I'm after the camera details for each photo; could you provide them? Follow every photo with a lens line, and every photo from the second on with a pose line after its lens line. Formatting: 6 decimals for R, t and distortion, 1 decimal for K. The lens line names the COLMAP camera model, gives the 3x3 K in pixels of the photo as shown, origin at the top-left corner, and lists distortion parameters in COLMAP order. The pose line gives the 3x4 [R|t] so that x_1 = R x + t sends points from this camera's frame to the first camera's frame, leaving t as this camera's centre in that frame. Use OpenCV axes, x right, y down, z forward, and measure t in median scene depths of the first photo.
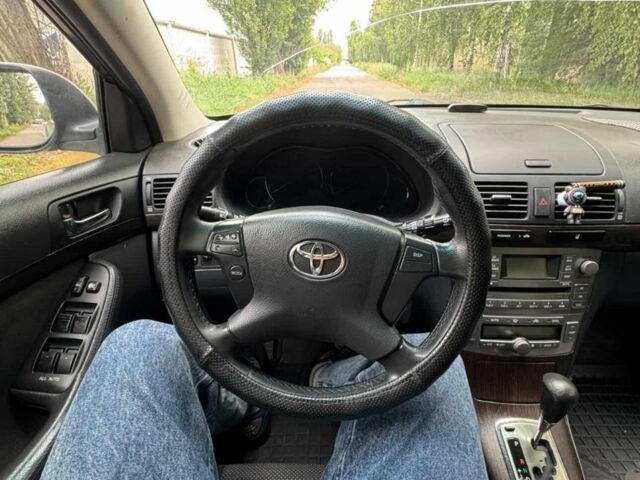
lens RADIAL K [[343.2, 0, 320.0], [0, 343.2, 240.0], [0, 0, 1]] dist [-0.003639, -0.000366]
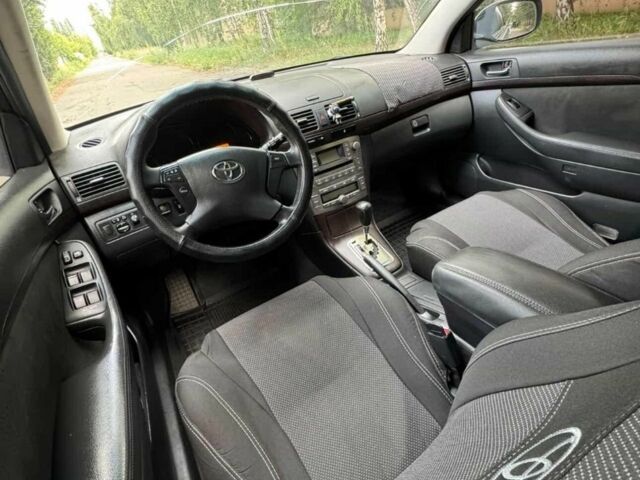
lens RADIAL K [[347.3, 0, 320.0], [0, 347.3, 240.0], [0, 0, 1]] dist [0.024496, -0.033330]
pose [[0.830395, -0.388958, 0.398943, -0.339212], [0.368900, 0.920403, 0.129507, 0.232192], [-0.417561, 0.039628, 0.907784, -0.623995]]
